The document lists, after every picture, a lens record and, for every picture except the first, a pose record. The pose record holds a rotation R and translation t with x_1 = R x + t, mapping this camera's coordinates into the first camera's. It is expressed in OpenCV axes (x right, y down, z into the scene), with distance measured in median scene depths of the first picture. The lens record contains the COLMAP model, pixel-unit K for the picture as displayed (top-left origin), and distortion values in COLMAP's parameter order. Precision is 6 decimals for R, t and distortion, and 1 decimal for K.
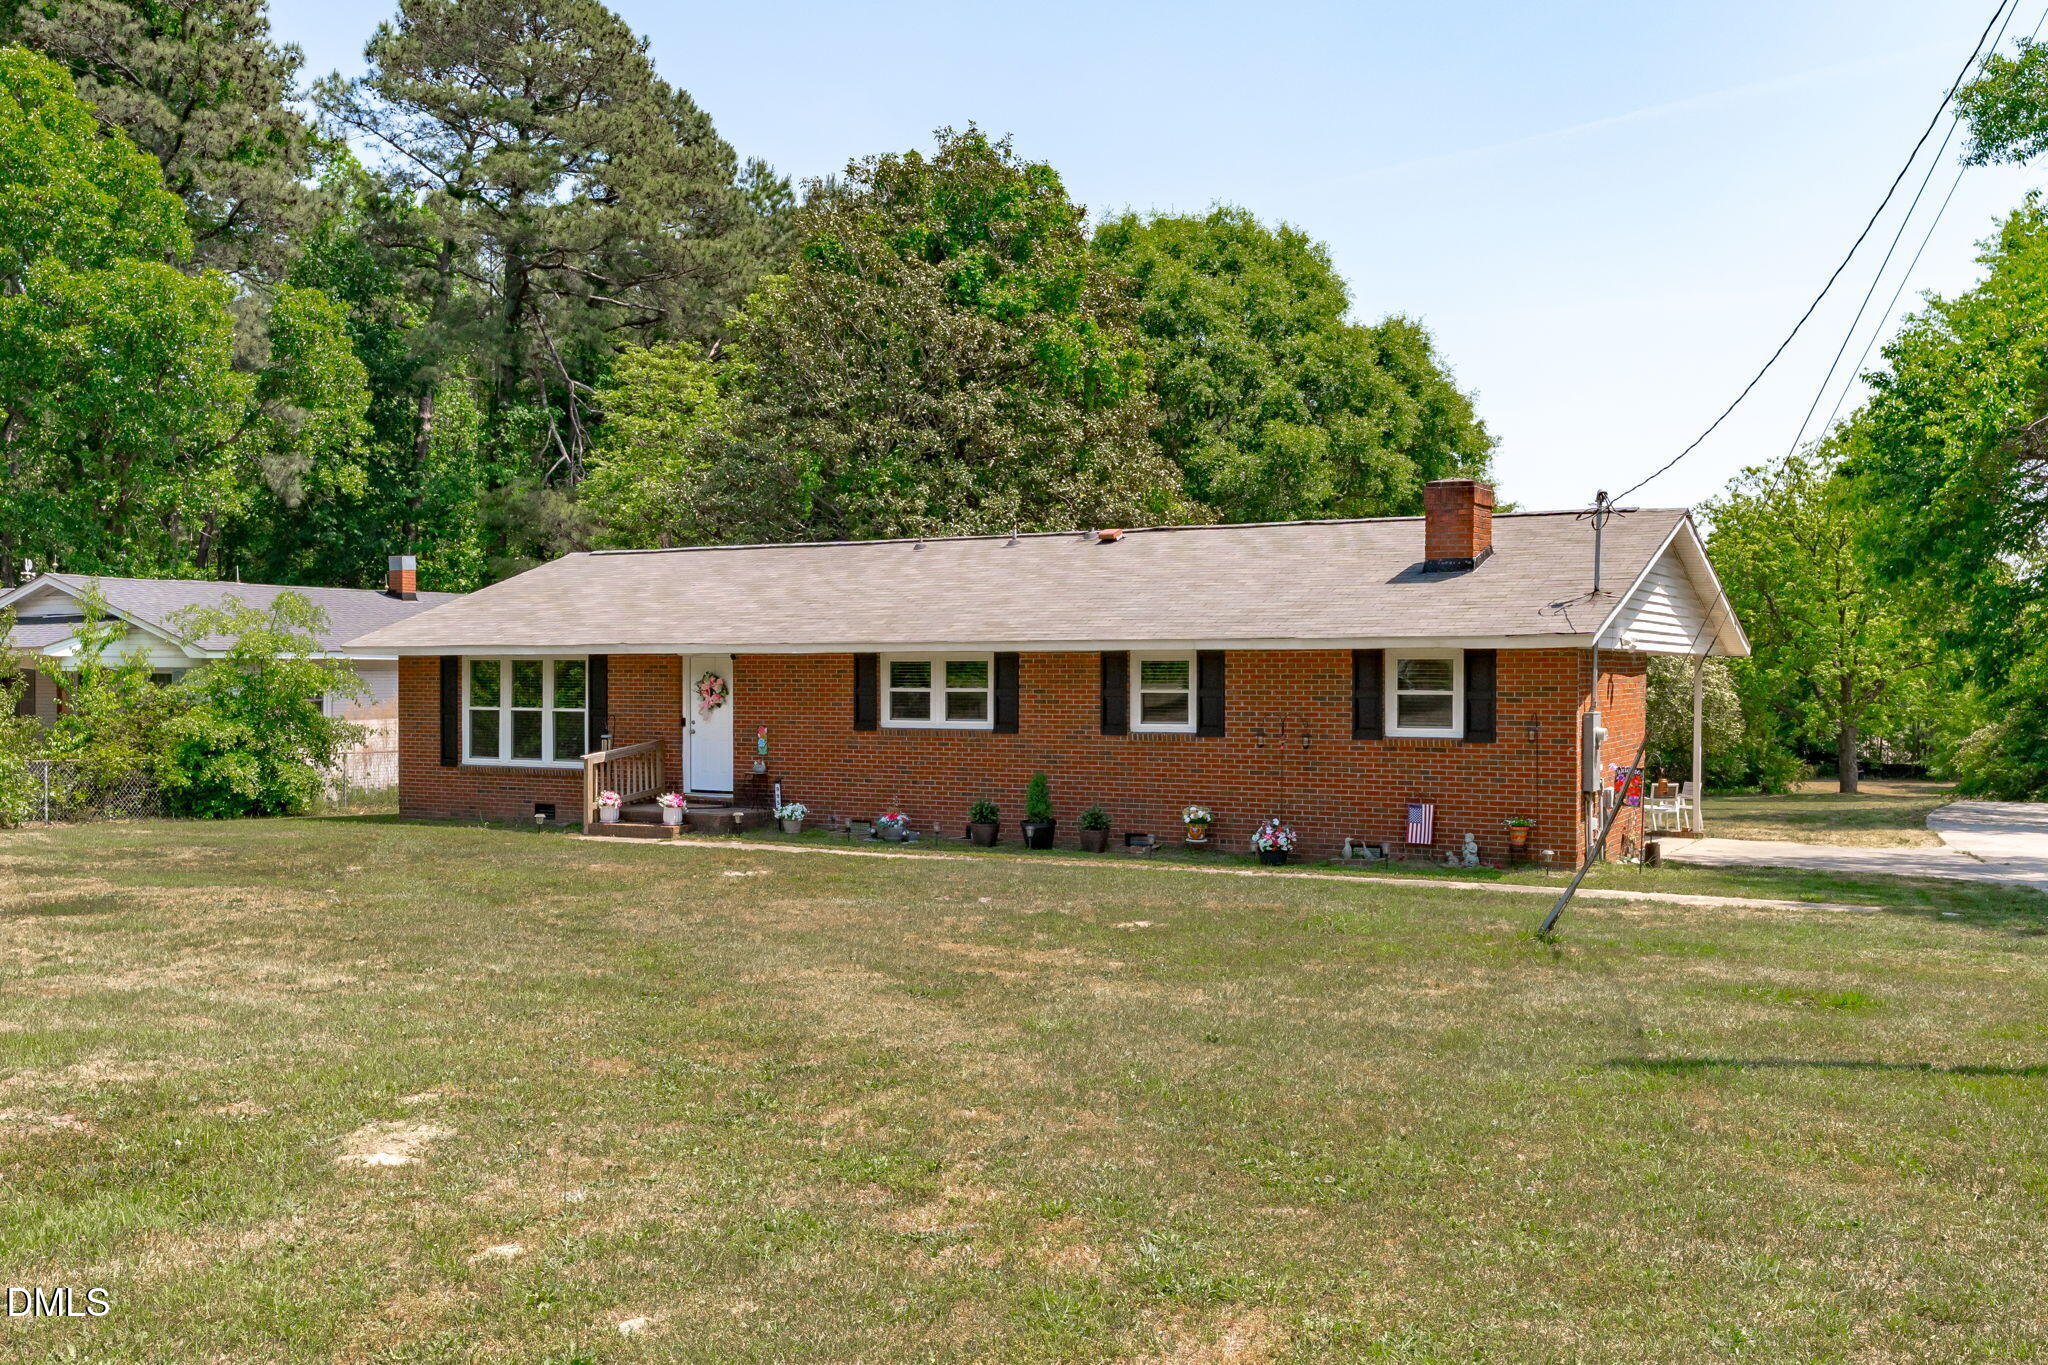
lens RADIAL K [[2048.1, 0, 1034.6], [0, 2048.1, 687.2], [0, 0, 1]] dist [0.000754, 0.000000]
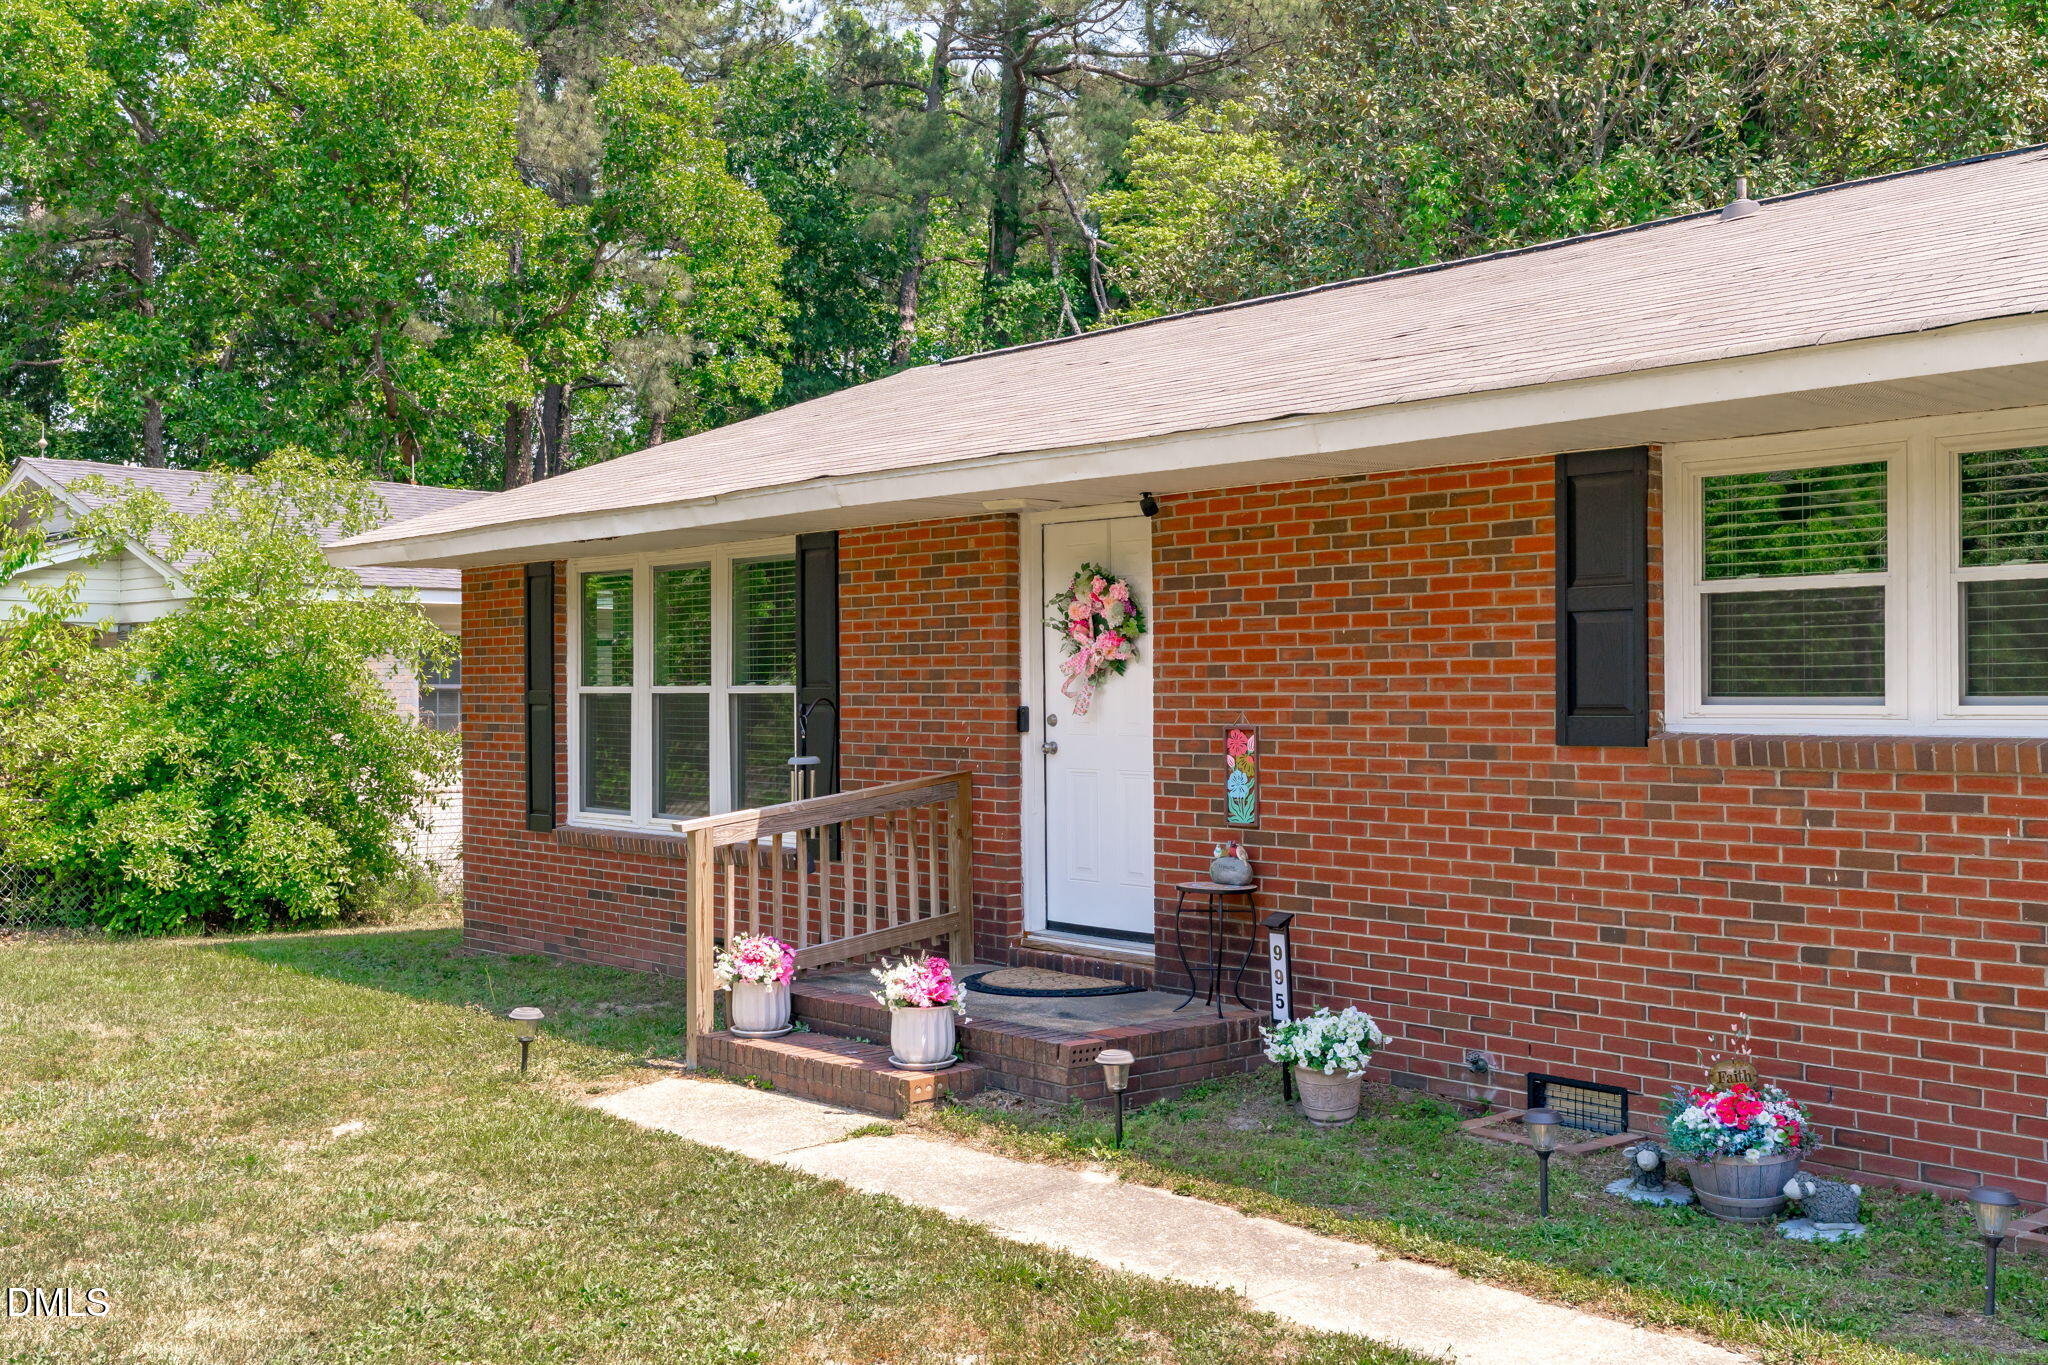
lens RADIAL K [[2048.1, 0, 1033.4], [0, 2048.1, 690.2], [0, 0, 1]] dist [0.000754, 0.000000]
pose [[0.950178, -0.004563, -0.311674, -0.068808], [0.001240, 0.999940, -0.010859, 0.016599], [0.311704, 0.009931, 0.950127, 0.713050]]
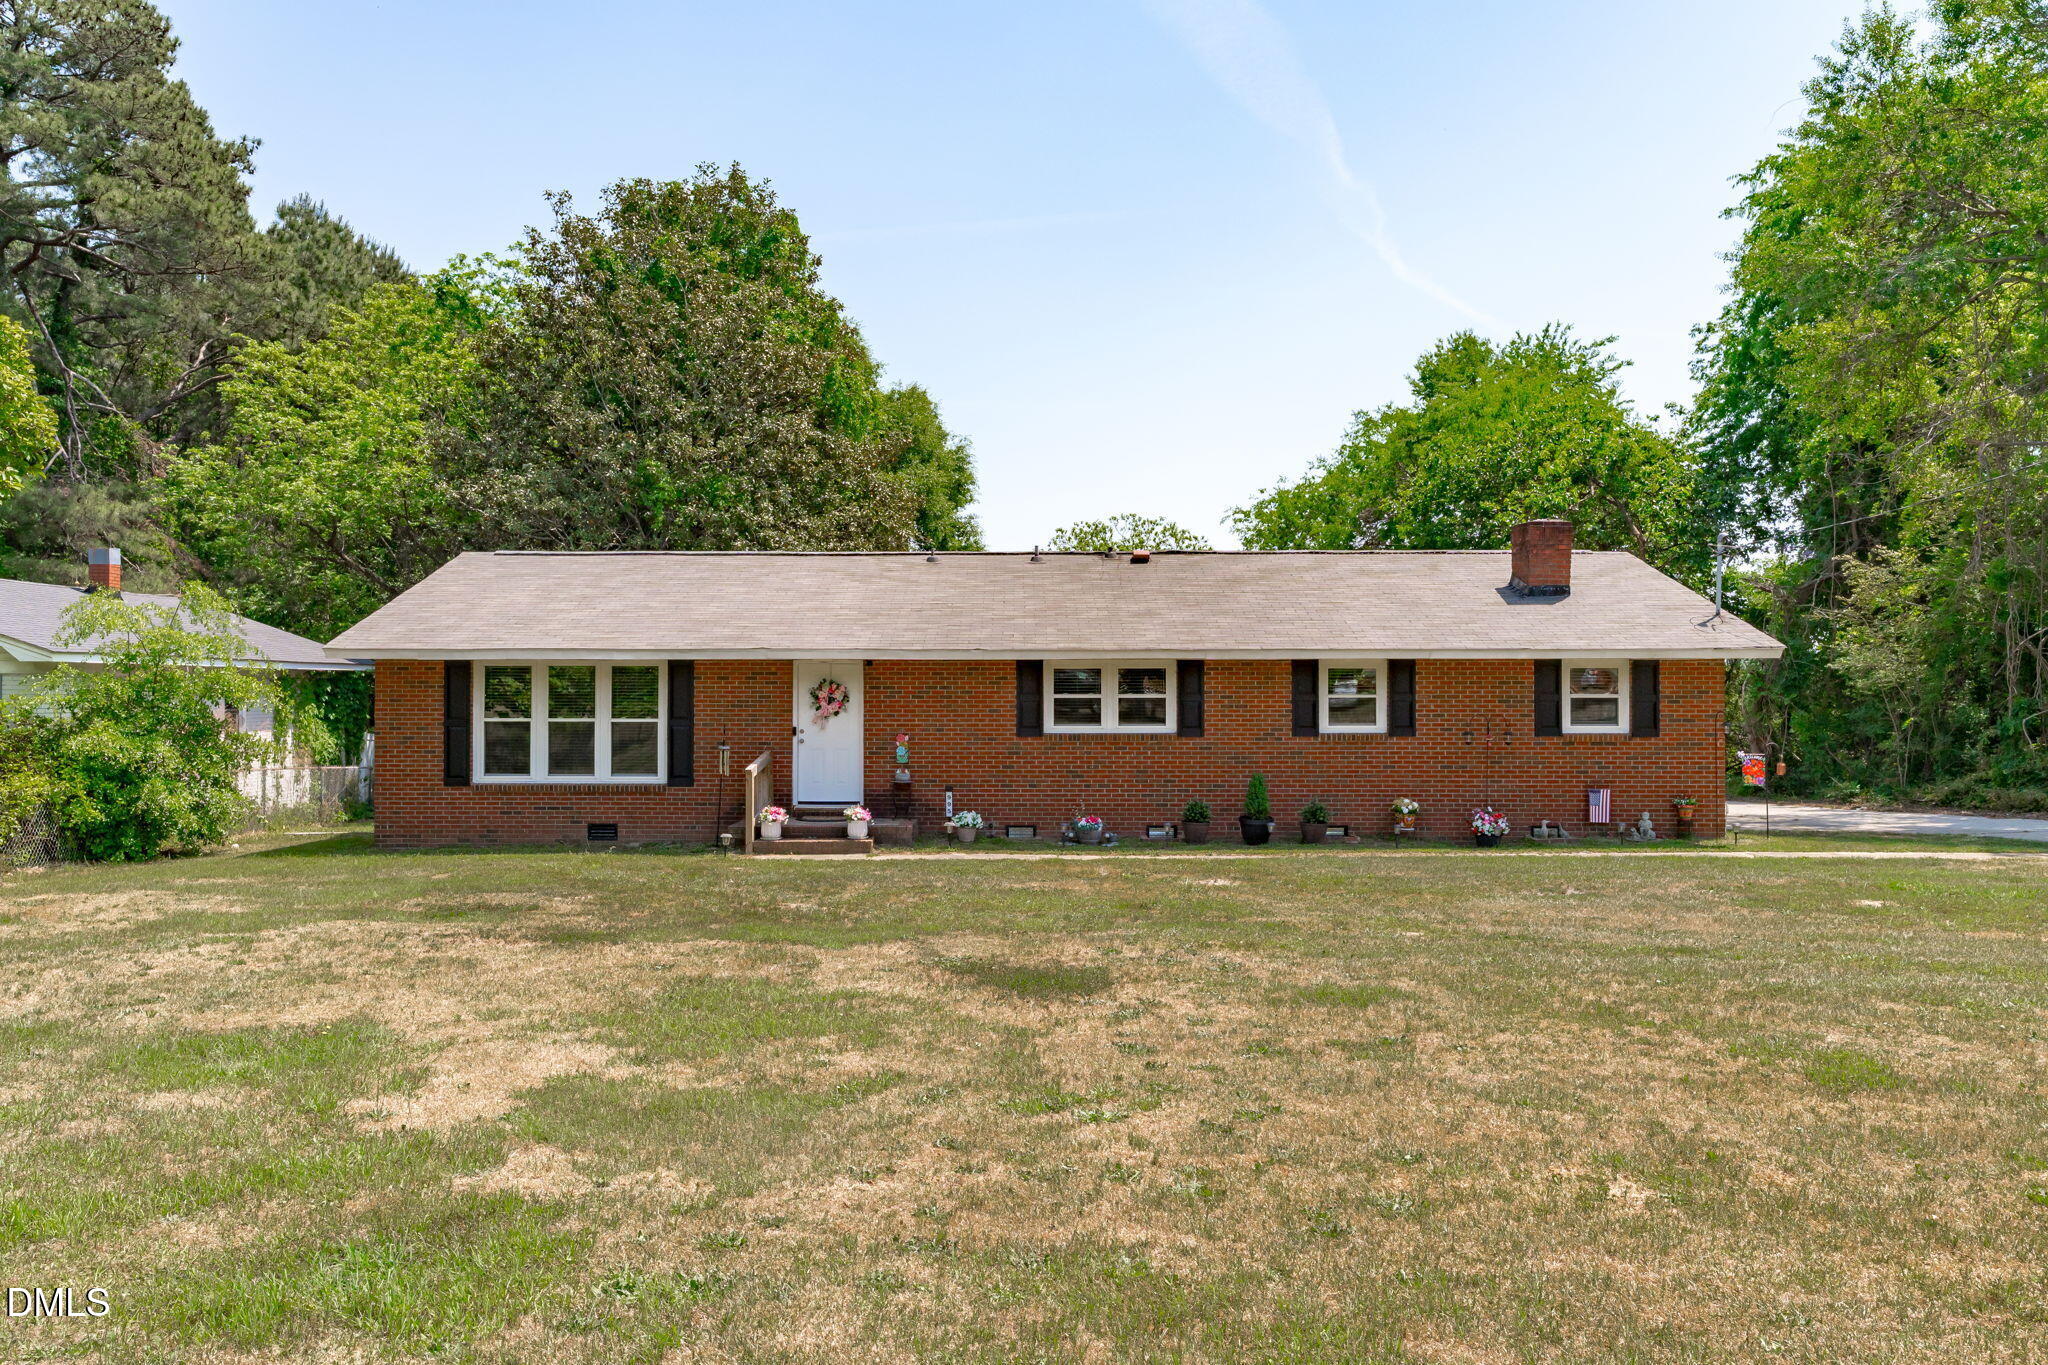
lens RADIAL K [[1575.5, 0, 1019.4], [0, 1575.5, 678.6], [0, 0, 1]] dist [0.012064, 0.007013]
pose [[0.854382, -0.000332, 0.519646, -0.484467], [0.004399, 0.999969, -0.006594, -0.002308], [-0.519628, 0.007920, 0.854356, 0.327308]]
